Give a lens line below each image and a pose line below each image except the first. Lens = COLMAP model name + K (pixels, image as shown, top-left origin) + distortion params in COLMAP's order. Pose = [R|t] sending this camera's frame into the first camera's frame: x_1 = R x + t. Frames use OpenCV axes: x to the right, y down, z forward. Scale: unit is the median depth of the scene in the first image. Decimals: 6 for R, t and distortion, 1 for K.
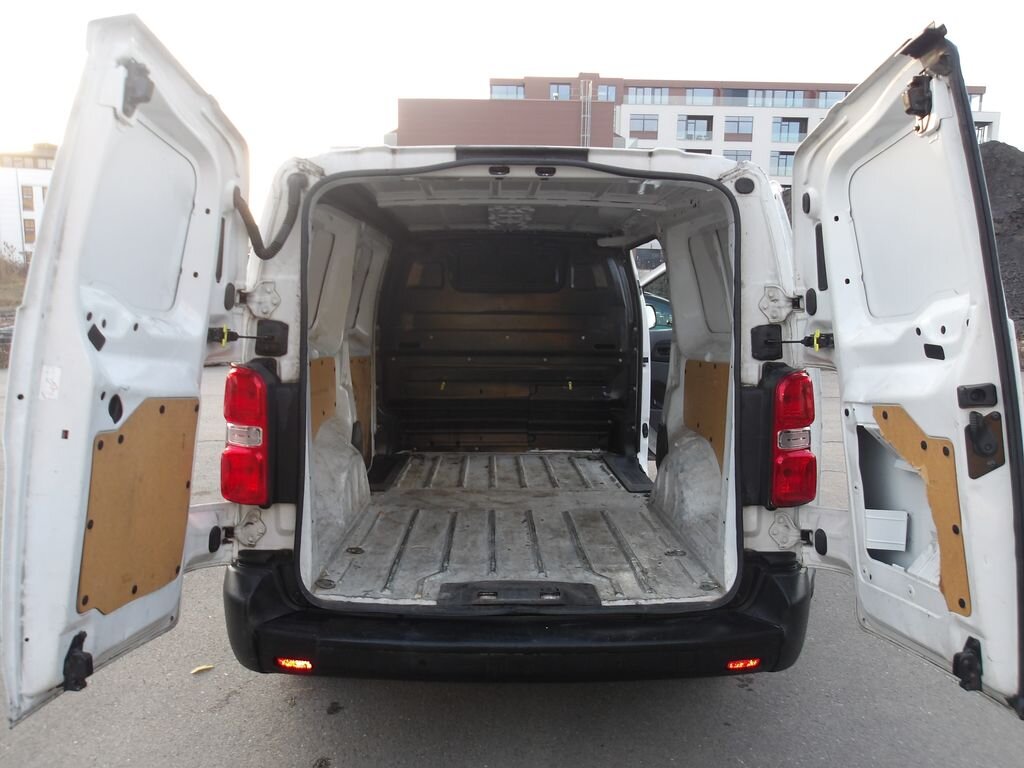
lens RADIAL K [[866.1, 0, 512.0], [0, 866.1, 384.0], [0, 0, 1]] dist [-0.005077, 0.013937]
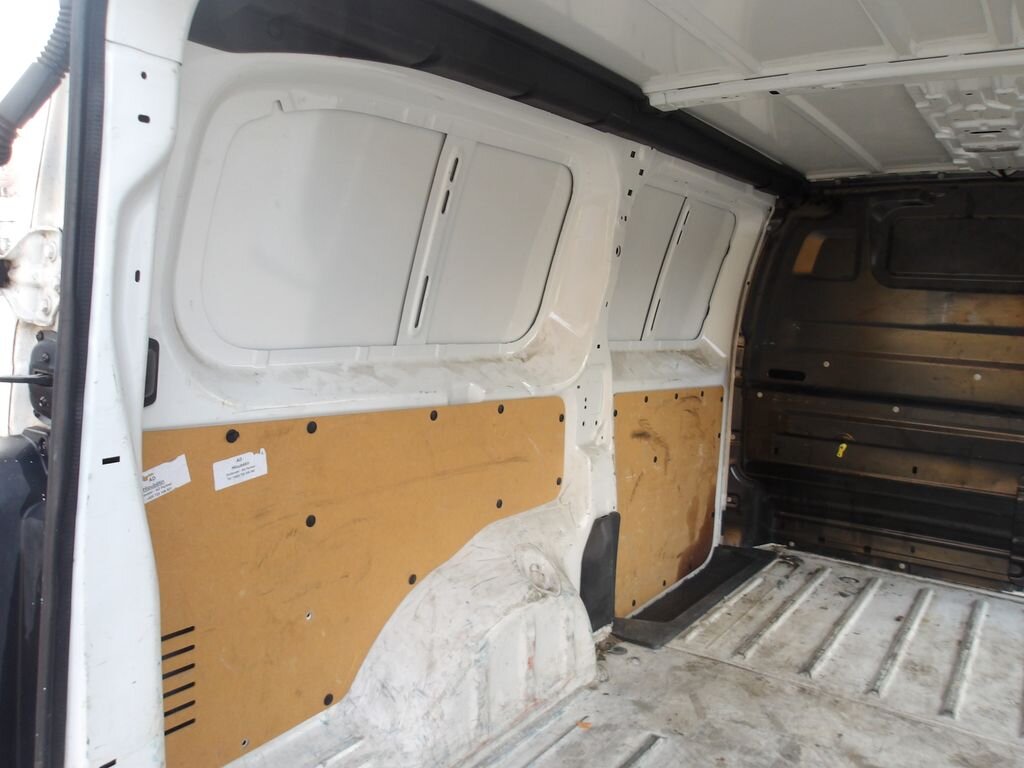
lens RADIAL K [[834.7, 0, 512.0], [0, 834.7, 384.0], [0, 0, 1]] dist [0.000496, -0.000960]
pose [[0.817701, 0.097309, -0.567358, 0.050680], [-0.090698, 0.995077, 0.039951, -0.044069], [0.568452, 0.018791, 0.822502, 0.424969]]
